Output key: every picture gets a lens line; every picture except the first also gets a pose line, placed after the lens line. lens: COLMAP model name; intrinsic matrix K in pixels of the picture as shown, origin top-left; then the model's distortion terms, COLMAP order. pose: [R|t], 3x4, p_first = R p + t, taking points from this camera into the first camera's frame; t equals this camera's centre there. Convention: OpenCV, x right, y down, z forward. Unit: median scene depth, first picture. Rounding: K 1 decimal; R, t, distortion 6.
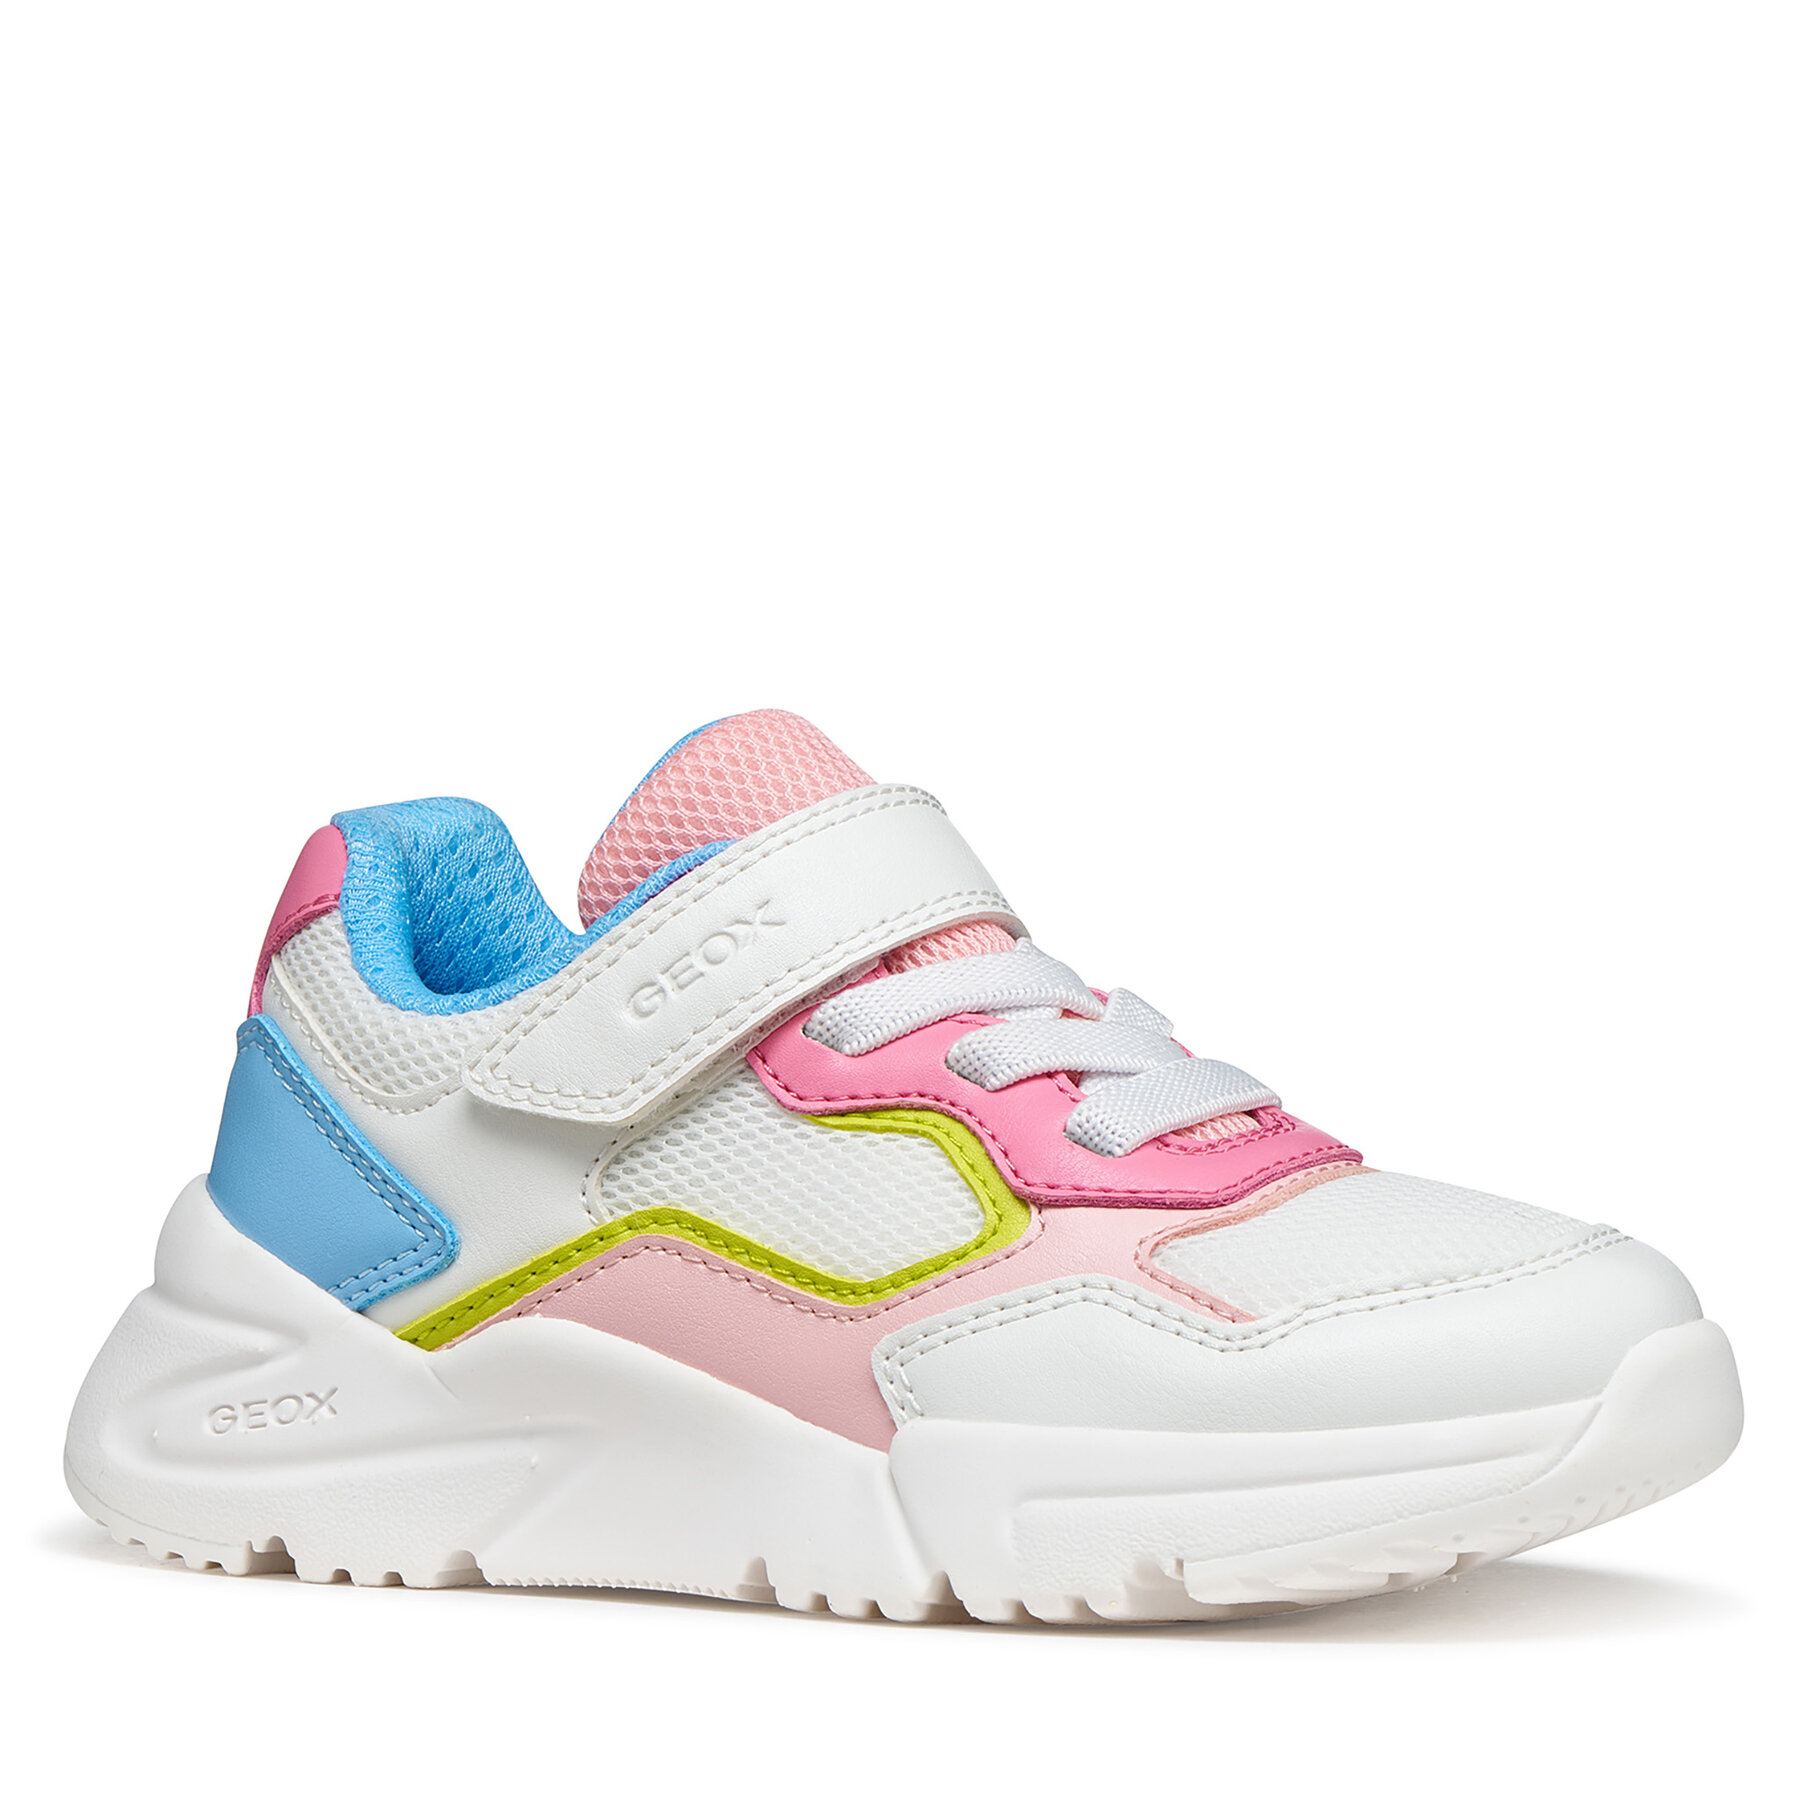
lens RADIAL K [[12561.4, 0, 900.0], [0, 12561.4, 900.0], [0, 0, 1]] dist [-0.117571, 5.688931]
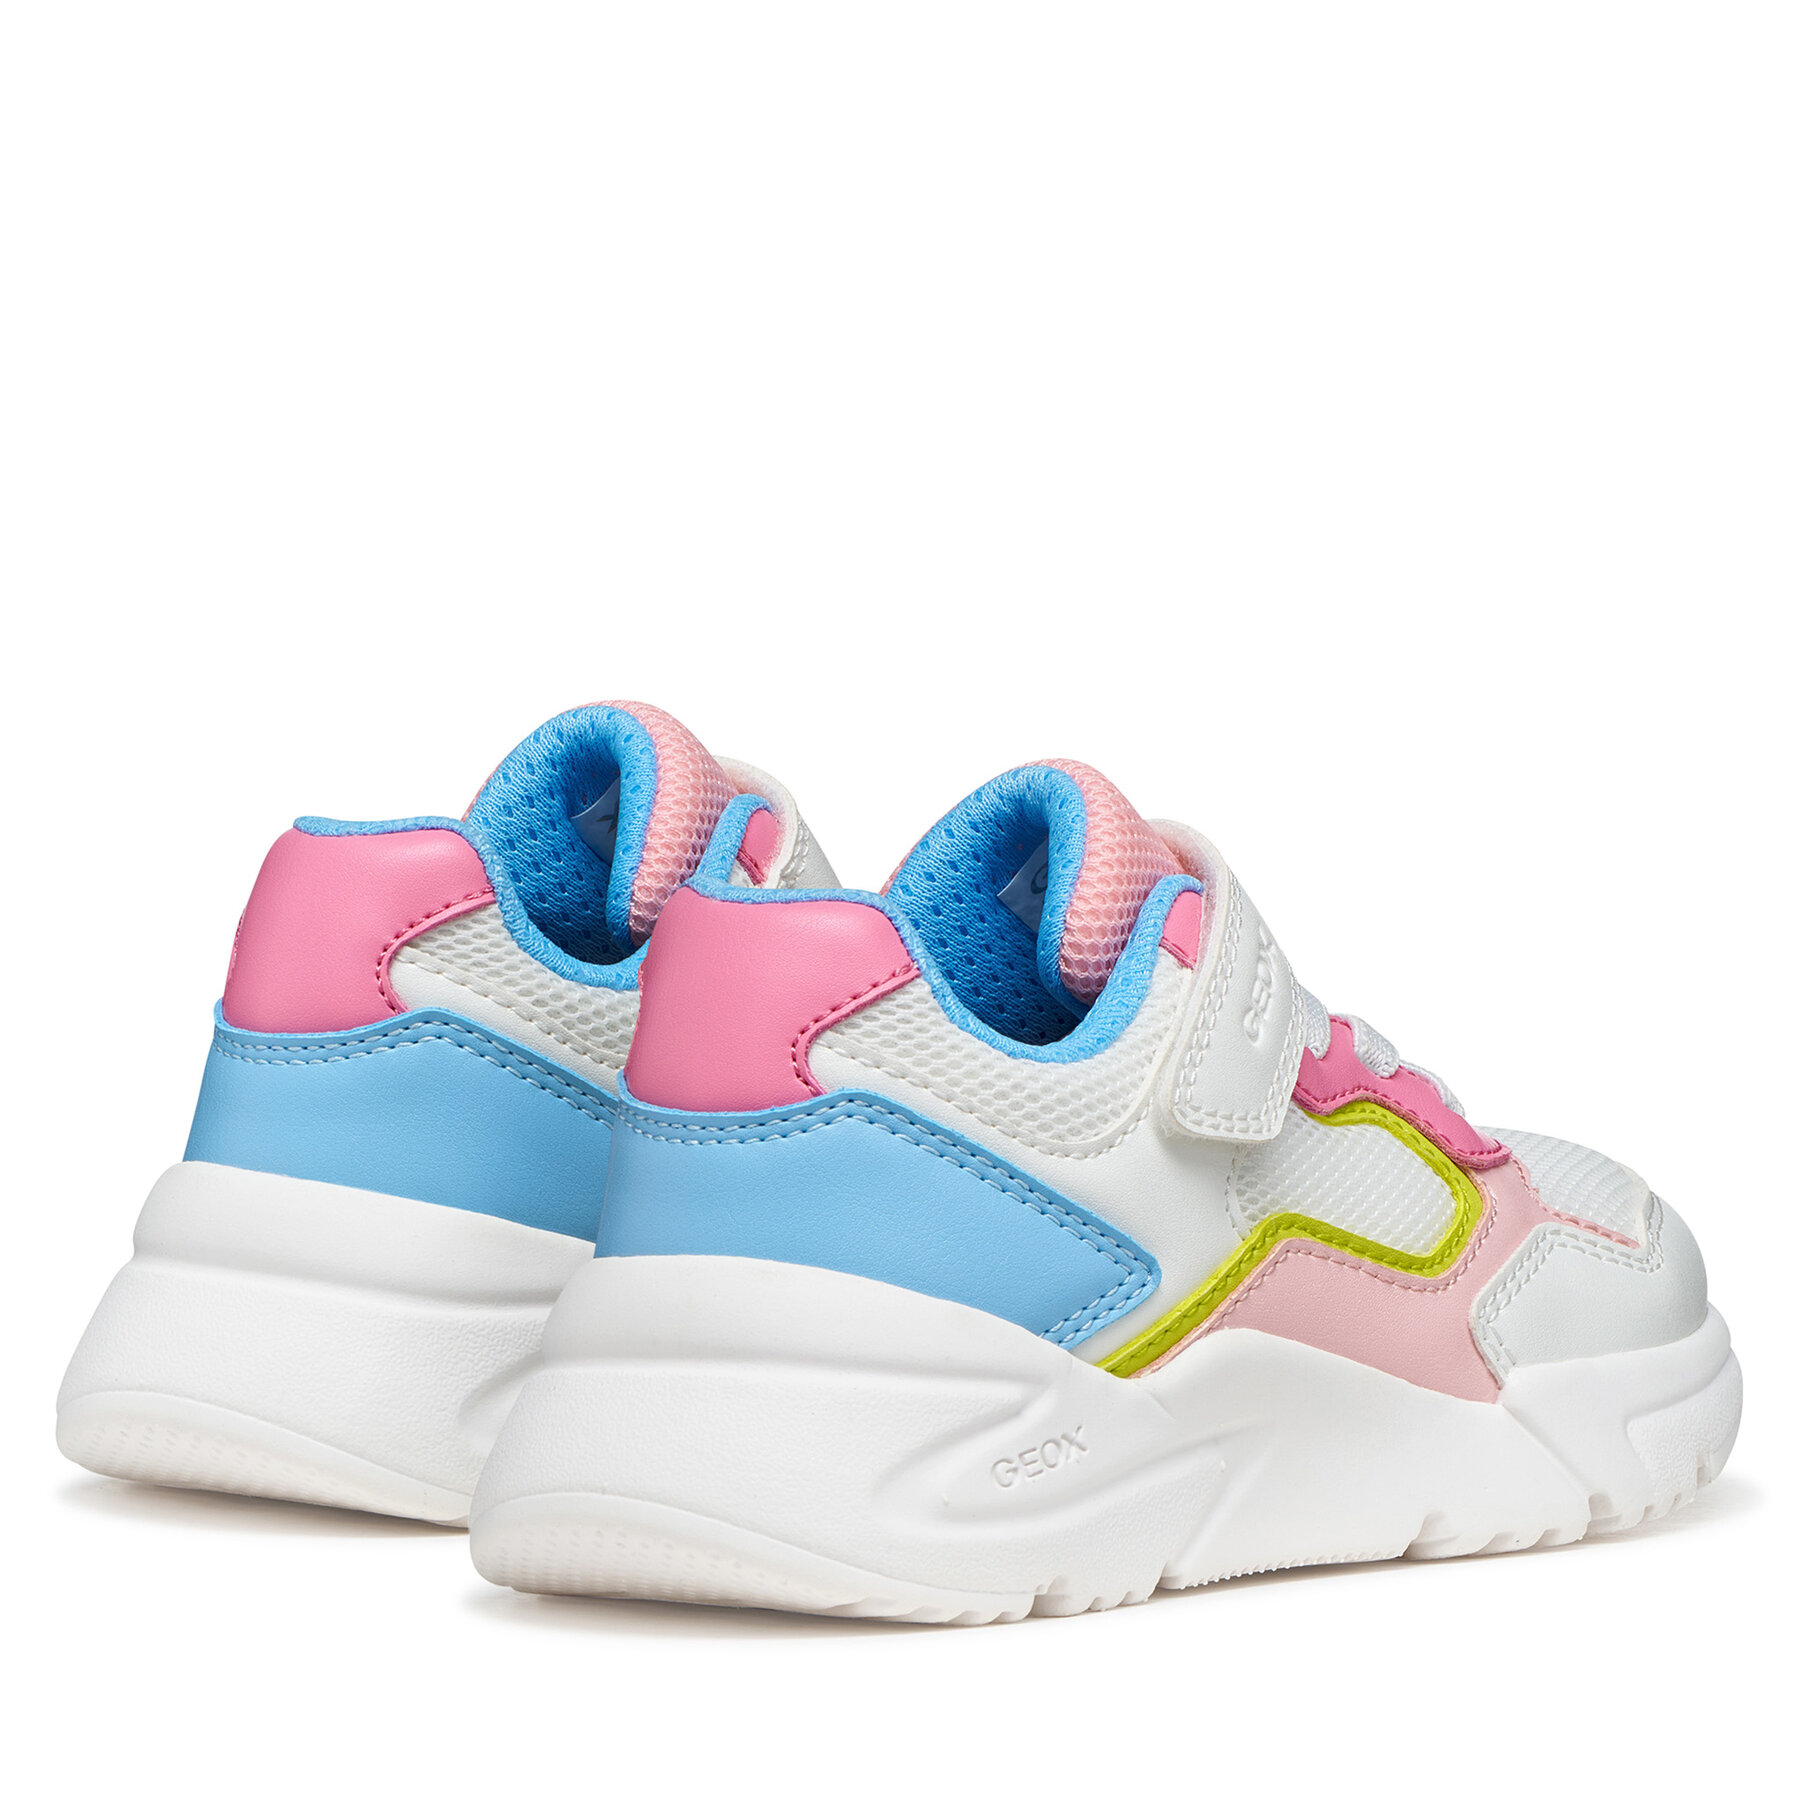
lens RADIAL K [[12561.4, 0, 900.0], [0, 12561.4, 900.0], [0, 0, 1]] dist [-0.117571, 5.688931]
pose [[0.210493, -0.063723, 0.975516, -1.077754], [0.069218, 0.996340, 0.050148, -0.058862], [-0.975142, 0.056967, 0.214133, 0.799034]]
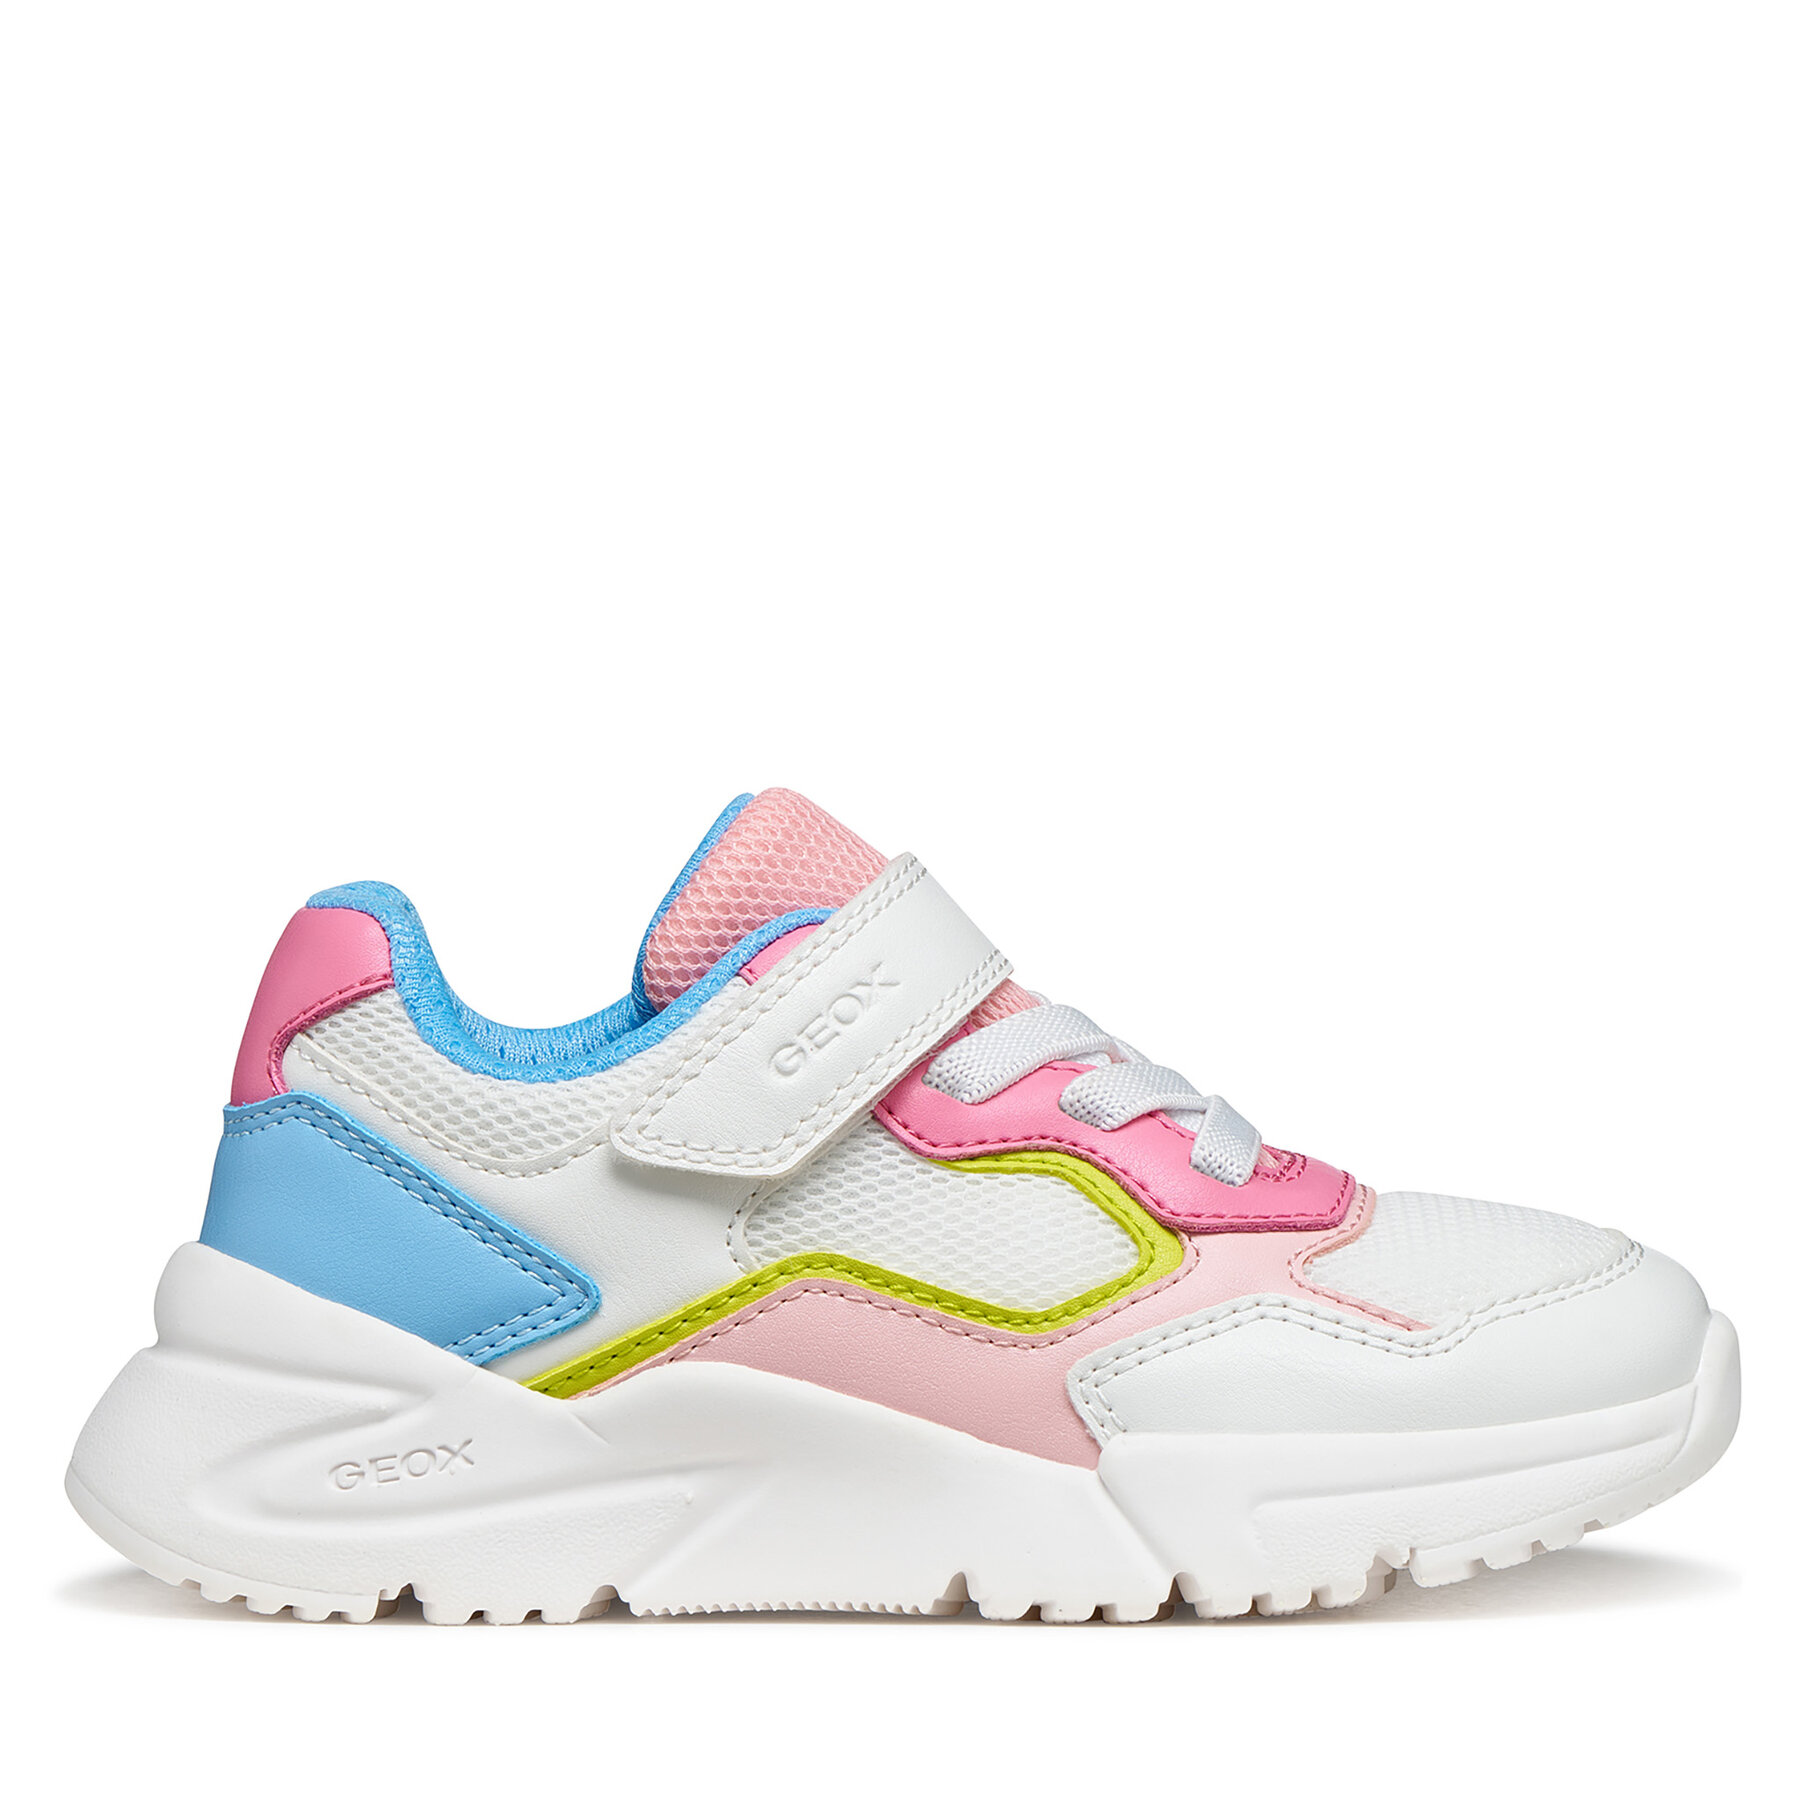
lens RADIAL K [[12561.4, 0, 900.0], [0, 12561.4, 900.0], [0, 0, 1]] dist [-0.117571, 5.688931]
pose [[0.887833, -0.031970, 0.459054, -0.502895], [0.033958, 0.999416, 0.003925, -0.009527], [-0.458912, 0.012104, 0.888399, 0.044858]]
